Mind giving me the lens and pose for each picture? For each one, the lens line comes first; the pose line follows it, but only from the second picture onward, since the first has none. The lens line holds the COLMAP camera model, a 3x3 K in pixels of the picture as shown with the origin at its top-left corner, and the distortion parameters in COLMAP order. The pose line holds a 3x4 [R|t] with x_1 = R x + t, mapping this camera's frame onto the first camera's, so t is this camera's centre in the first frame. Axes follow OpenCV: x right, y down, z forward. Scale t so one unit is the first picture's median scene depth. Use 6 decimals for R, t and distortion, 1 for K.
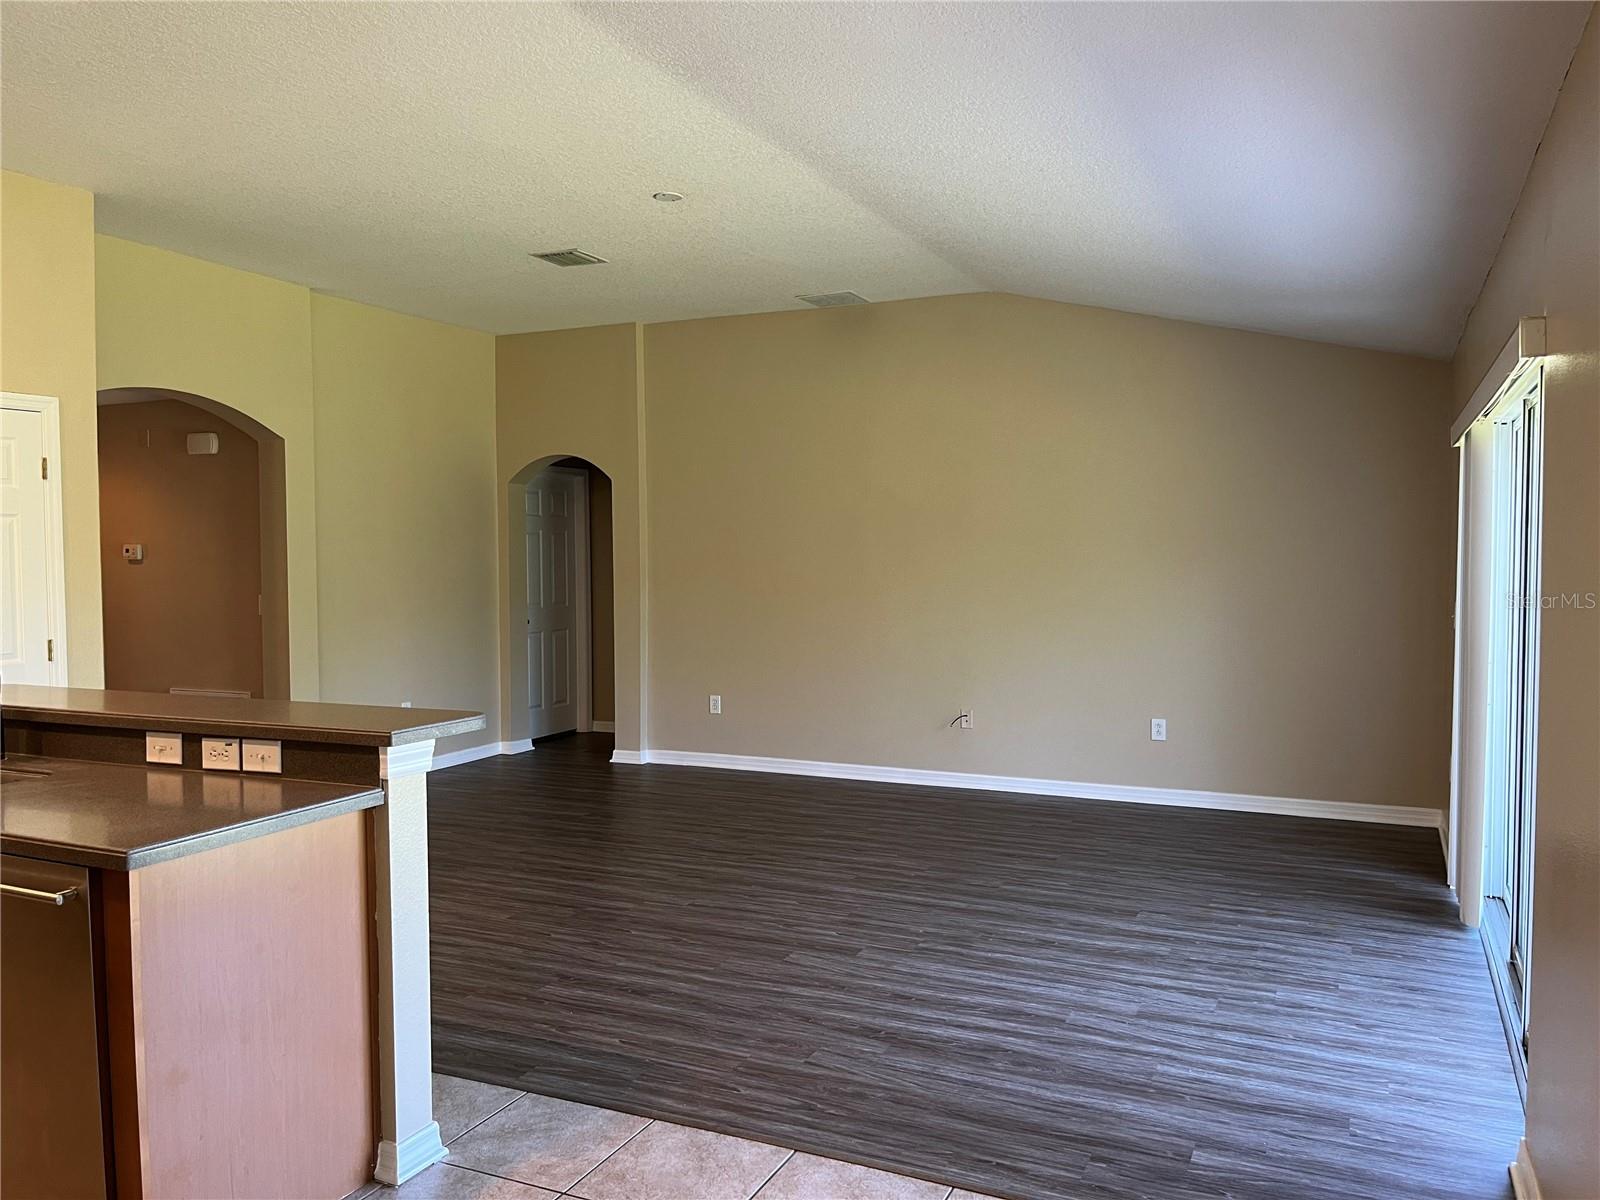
lens RADIAL K [[1216.8, 0, 804.9], [0, 1216.8, 601.4], [0, 0, 1]] dist [0.063313, -0.081524]
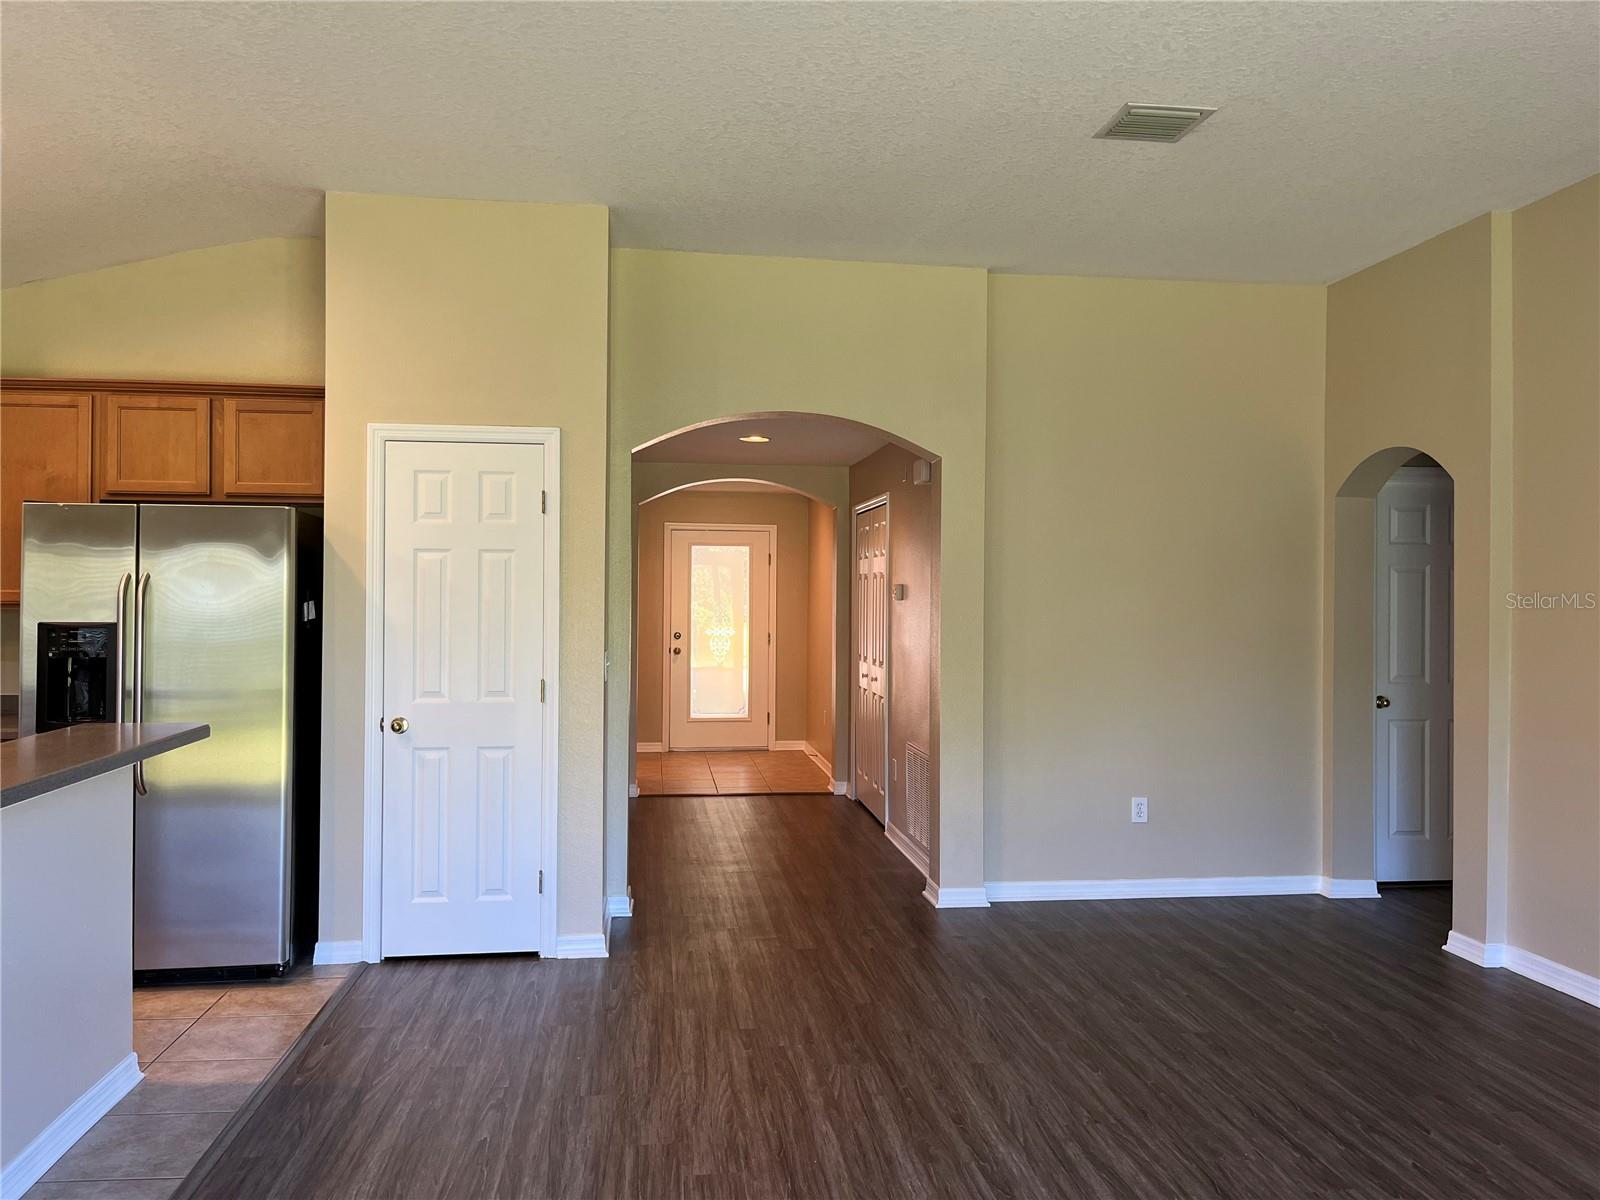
lens RADIAL K [[1216.8, 0, 808.4], [0, 1216.8, 587.9], [0, 0, 1]] dist [0.063313, -0.081524]
pose [[0.535439, 0.005866, -0.844554, 0.384301], [-0.046329, 0.998674, -0.022436, -0.036540], [0.843302, 0.051141, 0.535001, 0.844109]]
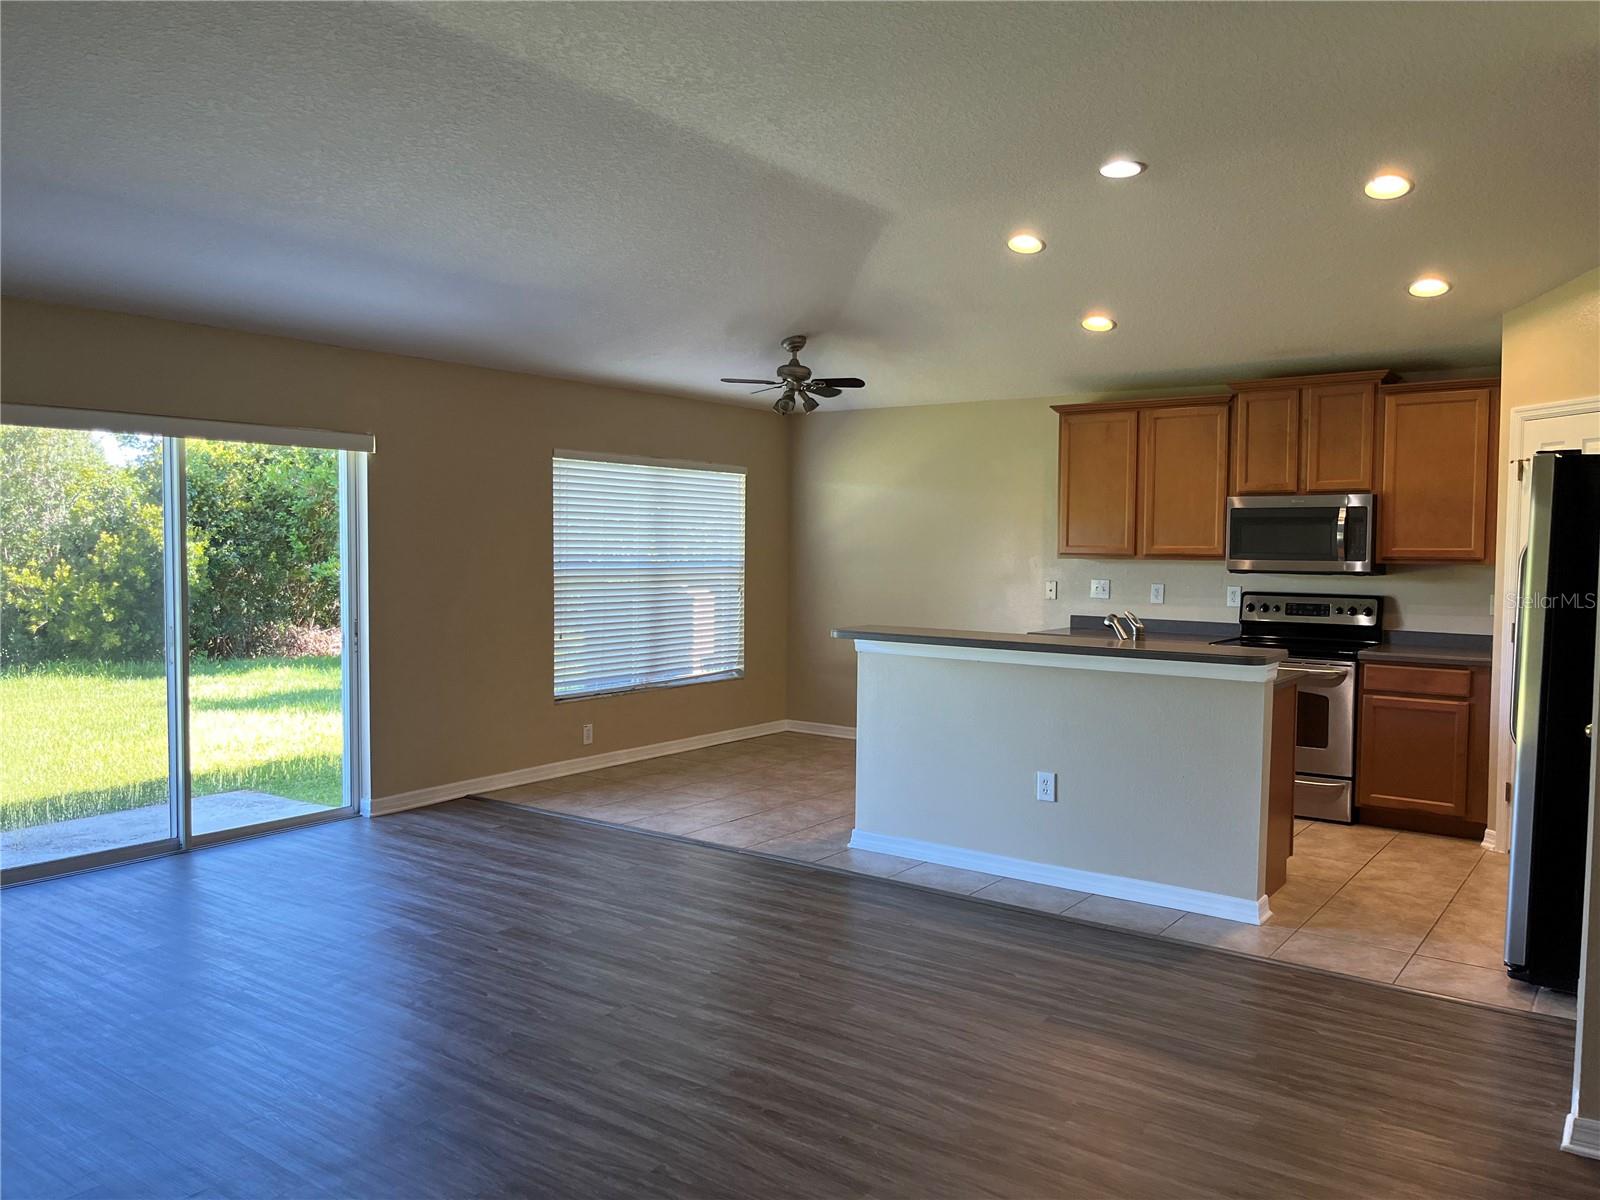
lens RADIAL K [[1216.8, 0, 810.0], [0, 1216.8, 602.1], [0, 0, 1]] dist [0.063313, -0.081524]
pose [[-0.982004, -0.014670, 0.188287, -0.436136], [0.002686, 0.995793, 0.091596, -0.087652], [-0.188839, 0.090454, -0.977833, 2.125905]]
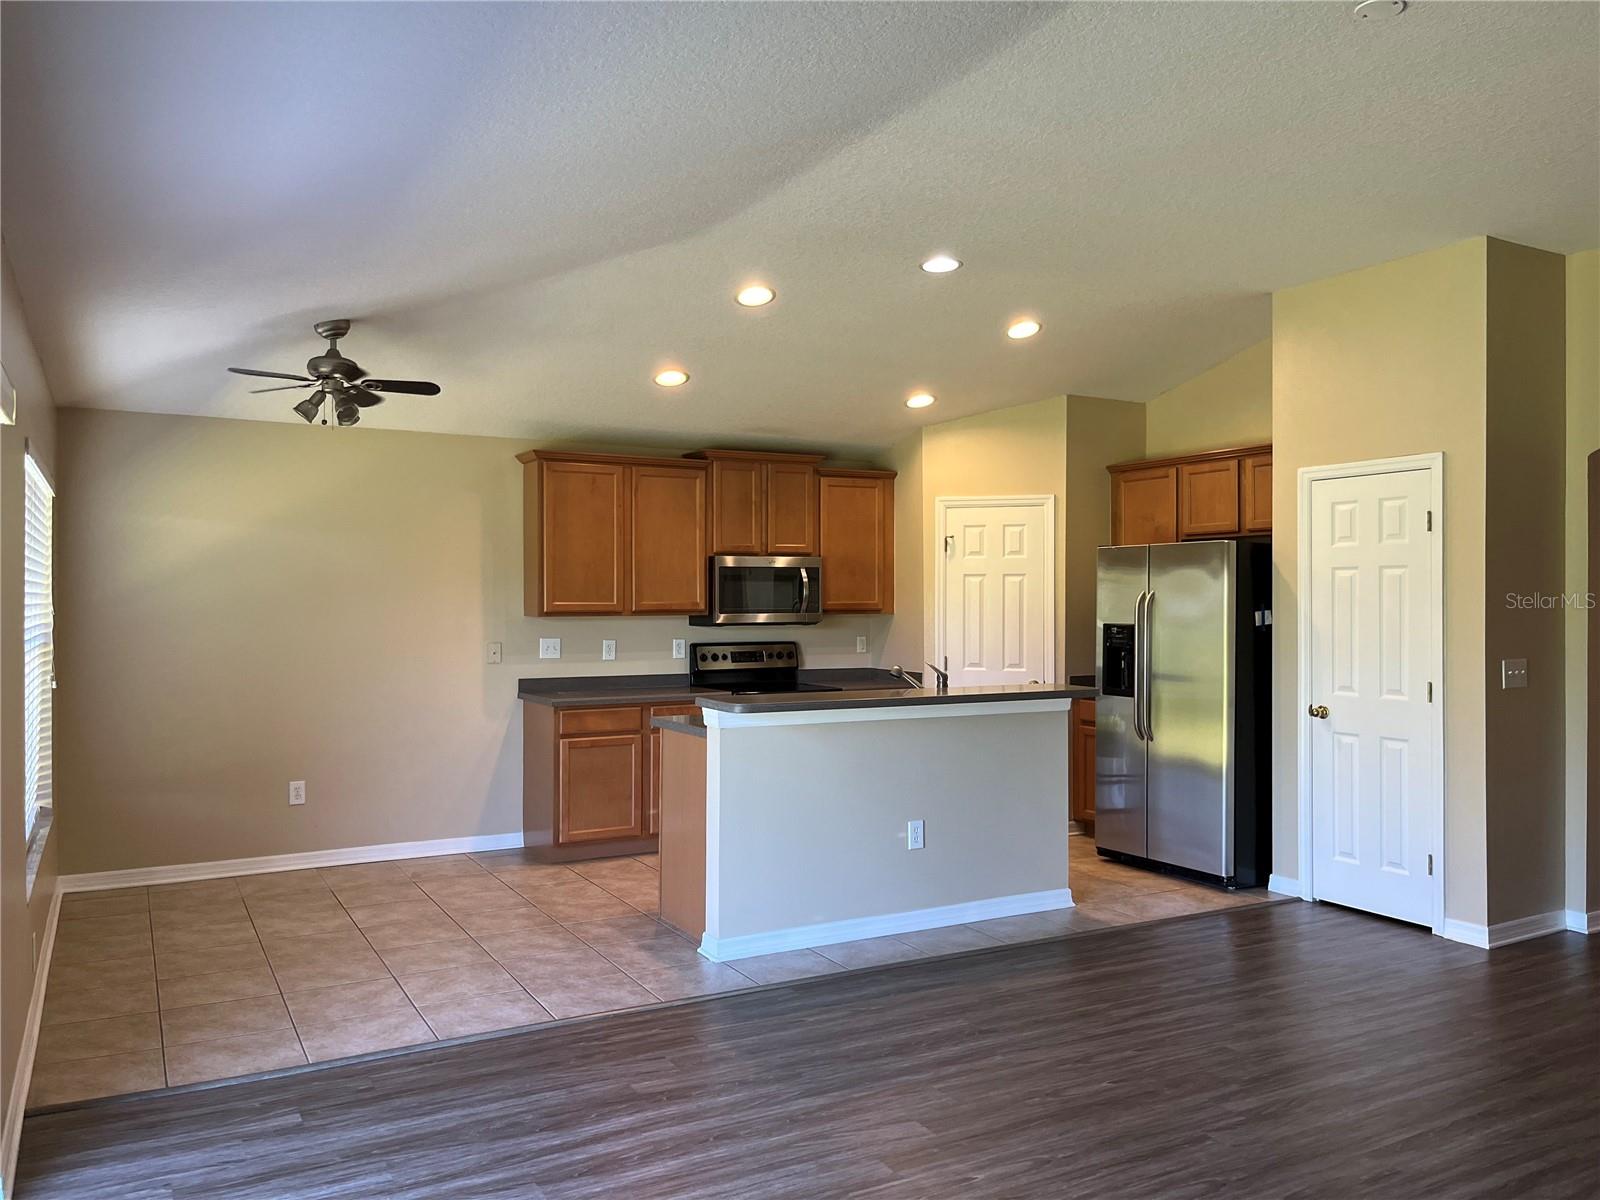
lens RADIAL K [[1216.8, 0, 788.4], [0, 1216.8, 597.5], [0, 0, 1]] dist [0.063313, -0.081524]
pose [[-0.593960, 0.004435, -0.804483, 0.720777], [-0.031820, 0.999073, 0.029002, -0.069572], [0.803865, 0.042825, -0.593268, 1.504883]]
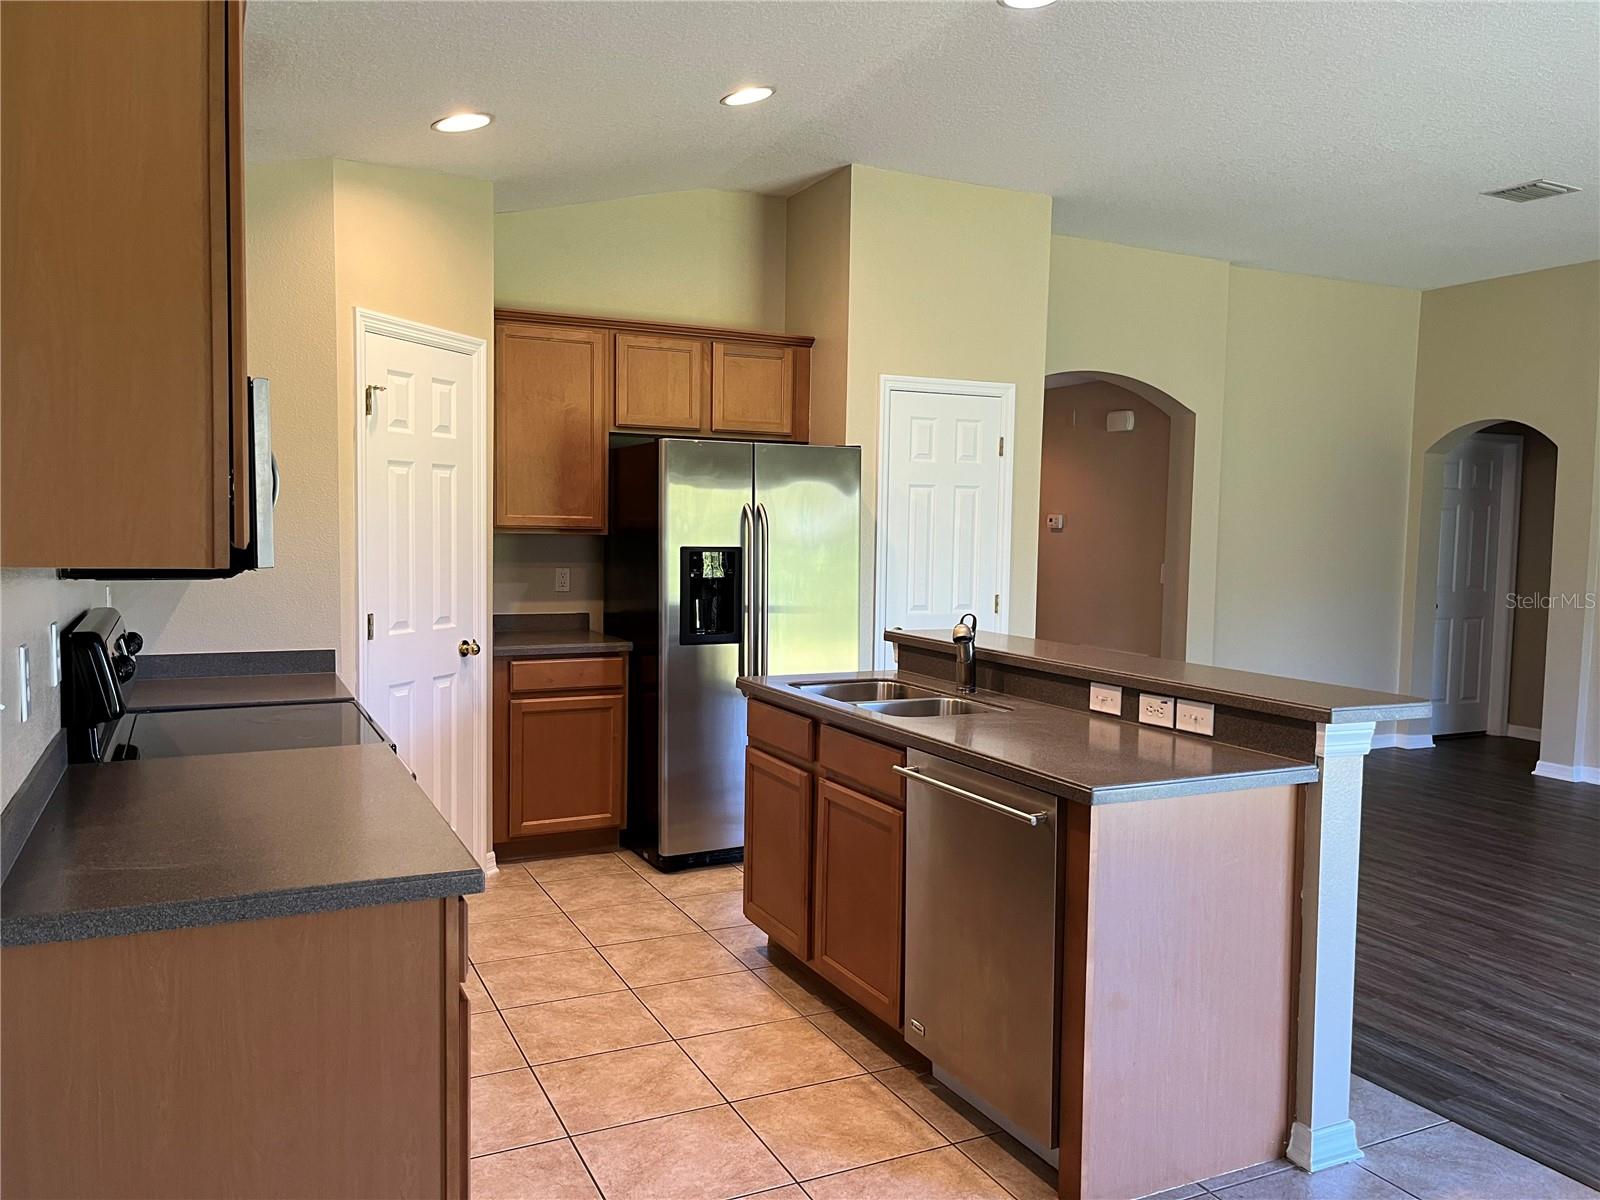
lens RADIAL K [[1216.8, 0, 810.3], [0, 1216.8, 608.2], [0, 0, 1]] dist [0.063313, -0.081524]
pose [[0.777563, 0.064228, -0.625516, -0.039727], [-0.048320, 0.997931, 0.042402, 0.004567], [0.626945, -0.002745, 0.779059, -0.004951]]
